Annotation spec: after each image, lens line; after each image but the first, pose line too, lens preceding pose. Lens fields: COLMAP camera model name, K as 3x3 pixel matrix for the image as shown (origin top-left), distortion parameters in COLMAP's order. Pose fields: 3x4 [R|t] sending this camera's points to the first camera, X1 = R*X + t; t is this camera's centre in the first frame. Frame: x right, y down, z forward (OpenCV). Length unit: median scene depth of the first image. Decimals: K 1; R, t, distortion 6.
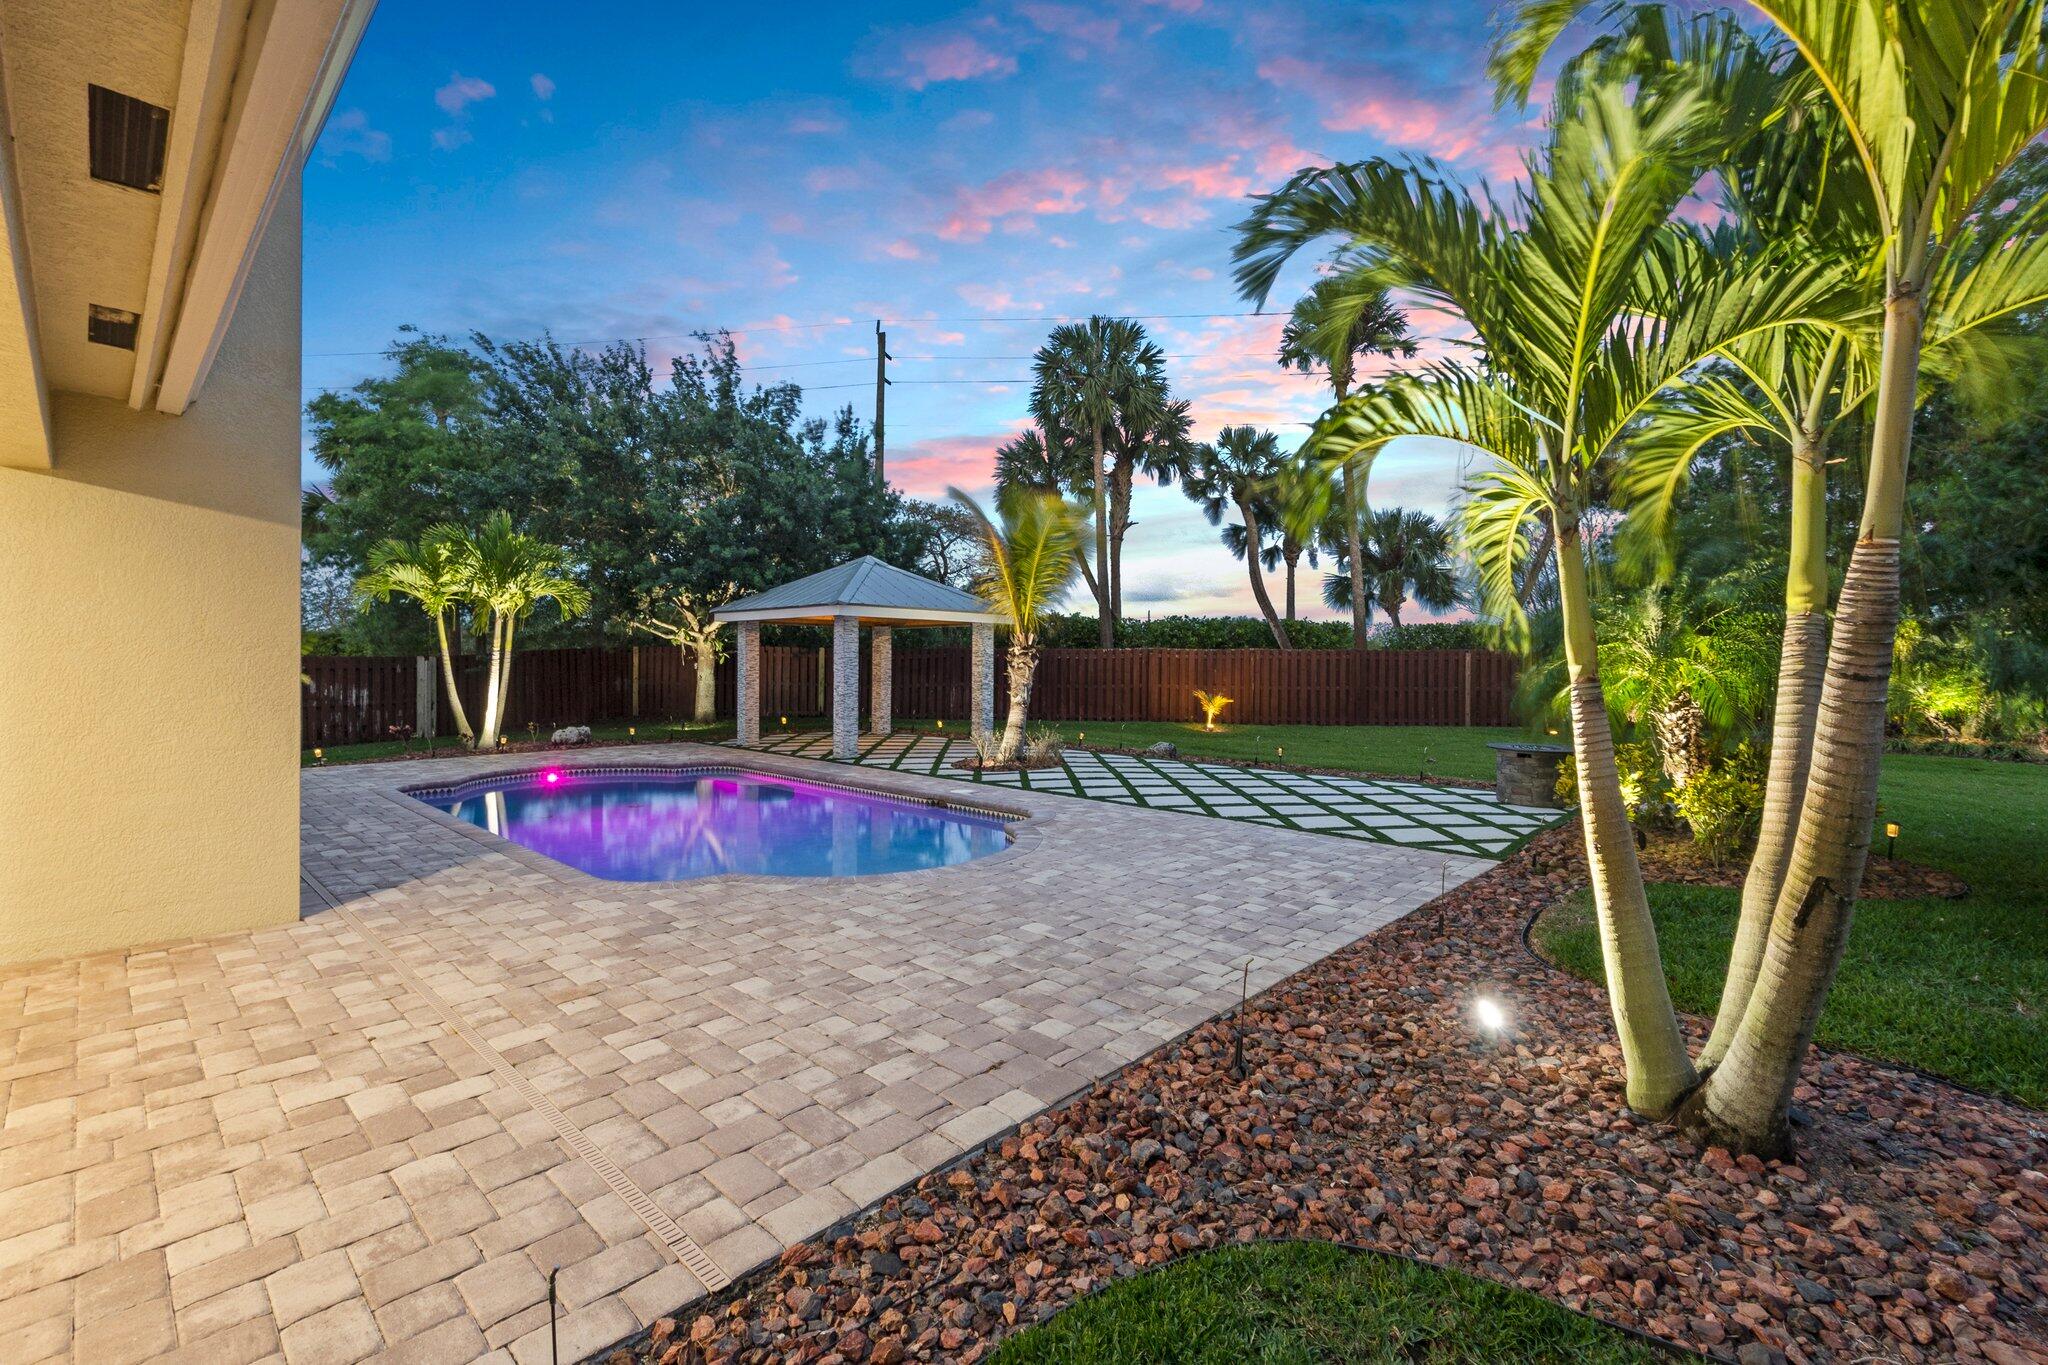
lens RADIAL K [[885.4, 0, 1015.4], [0, 885.4, 658.9], [0, 0, 1]] dist [0.000157, -0.000034]
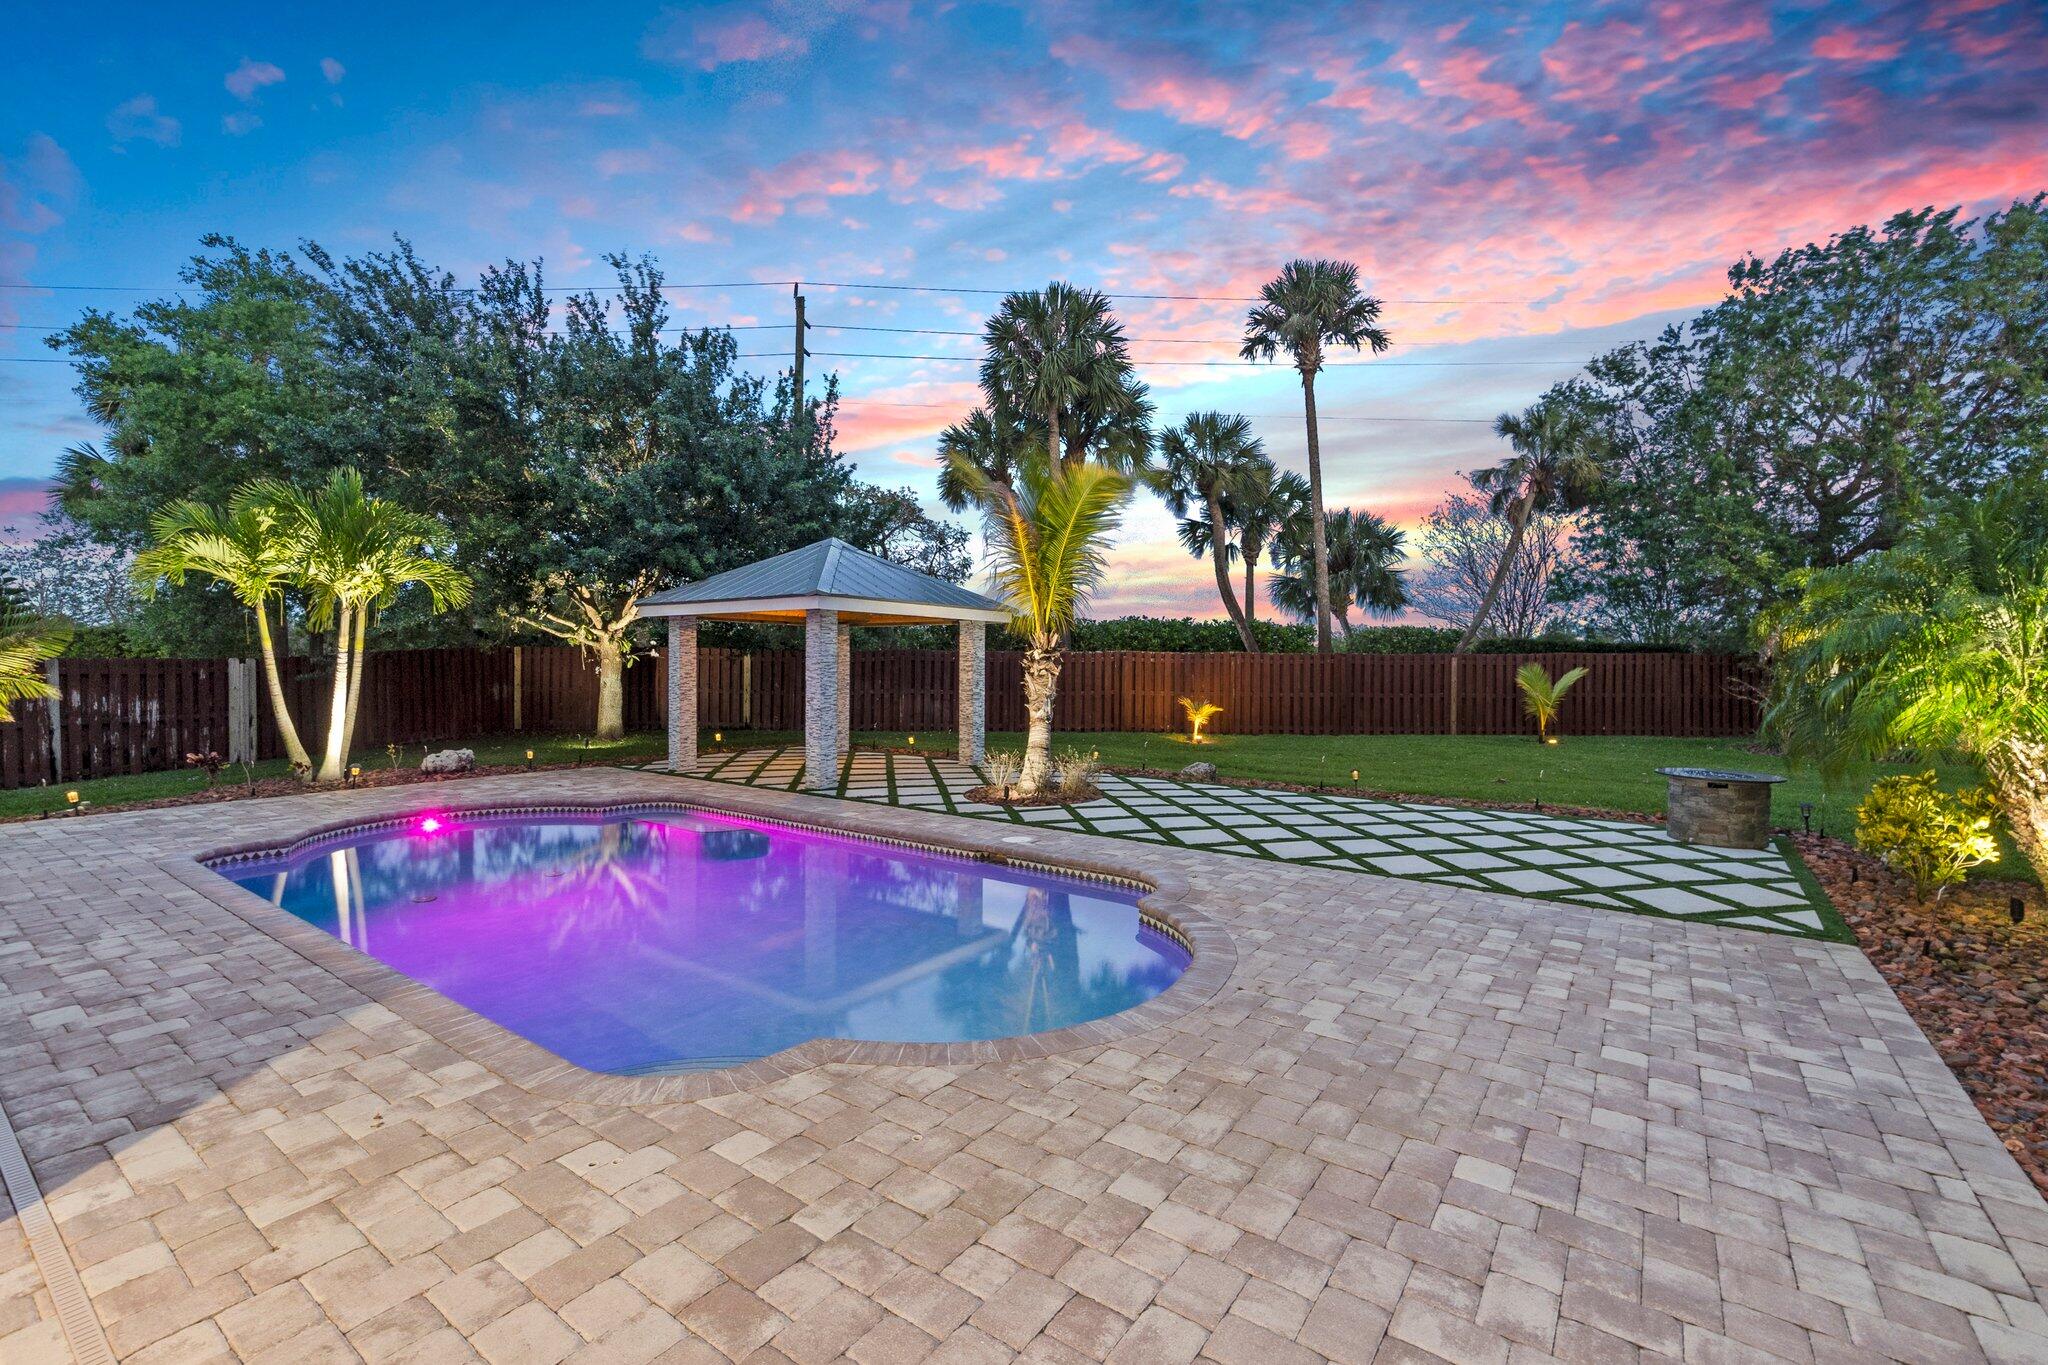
lens RADIAL K [[888.6, 0, 1019.2], [0, 888.6, 674.9], [0, 0, 1]] dist [-0.001023, 0.000077]
pose [[0.991429, 0.000270, 0.130645, -0.095196], [-0.002400, 0.999867, 0.016150, -0.002835], [-0.130623, -0.016325, 0.991298, 0.145330]]
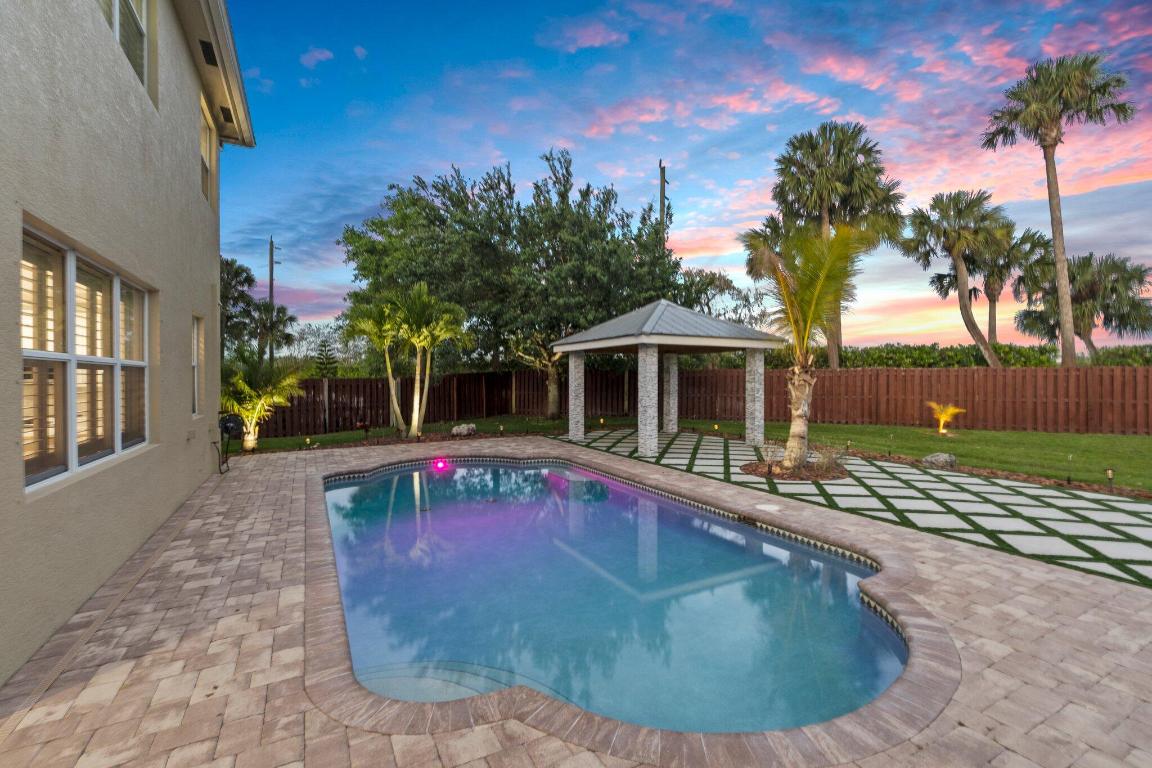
lens RADIAL K [[499.8, 0, 573.3], [0, 499.8, 379.7], [0, 0, 1]] dist [-0.001023, 0.000077]
pose [[0.949965, -0.005028, -0.312314, -0.055431], [0.006528, 0.999972, 0.003757, -0.000475], [0.312287, -0.005607, 0.949971, 0.230224]]
